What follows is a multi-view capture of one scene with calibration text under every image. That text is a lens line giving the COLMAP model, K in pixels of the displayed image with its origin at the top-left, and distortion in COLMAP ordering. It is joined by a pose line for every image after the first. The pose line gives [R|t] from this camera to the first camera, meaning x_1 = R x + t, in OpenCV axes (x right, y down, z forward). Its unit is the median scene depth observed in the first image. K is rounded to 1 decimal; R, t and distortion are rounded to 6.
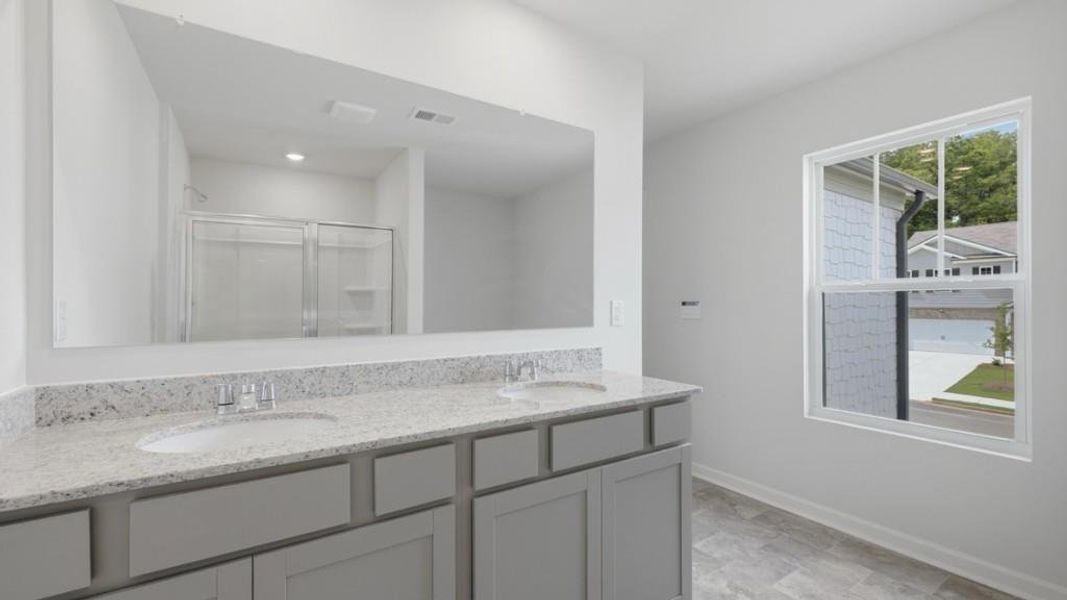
lens RADIAL K [[446.9, 0, 536.1], [0, 446.9, 305.9], [0, 0, 1]] dist [0.001812, -0.000304]
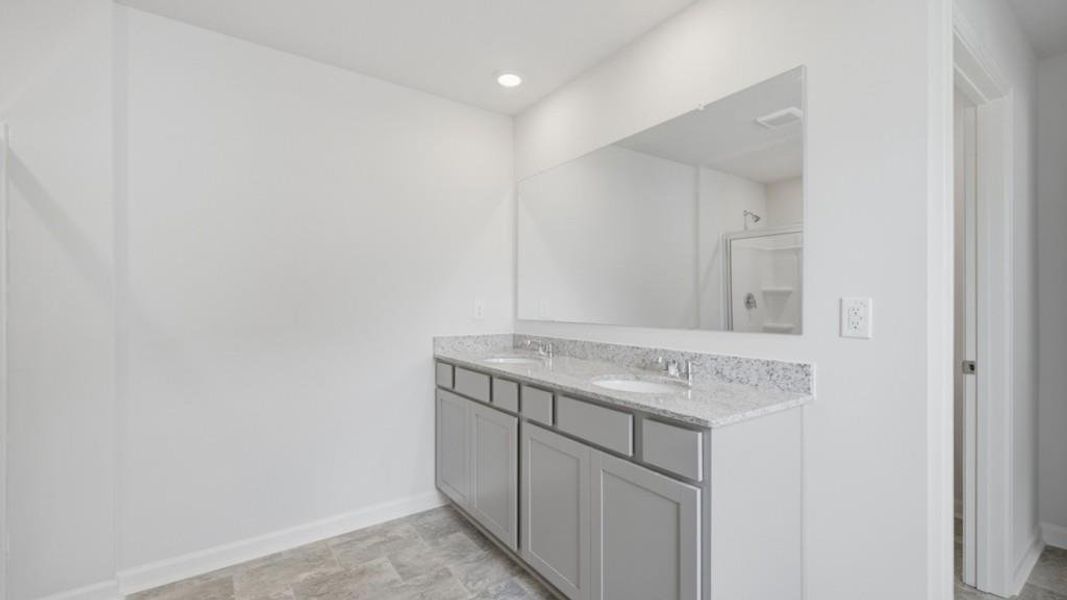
lens RADIAL K [[446.9, 0, 526.7], [0, 446.9, 299.8], [0, 0, 1]] dist [0.001812, -0.000304]
pose [[0.017317, -0.005612, -0.999834, 1.027992], [-0.002504, 0.999981, -0.005656, -0.005570], [0.999847, 0.002602, 0.017302, 0.658728]]
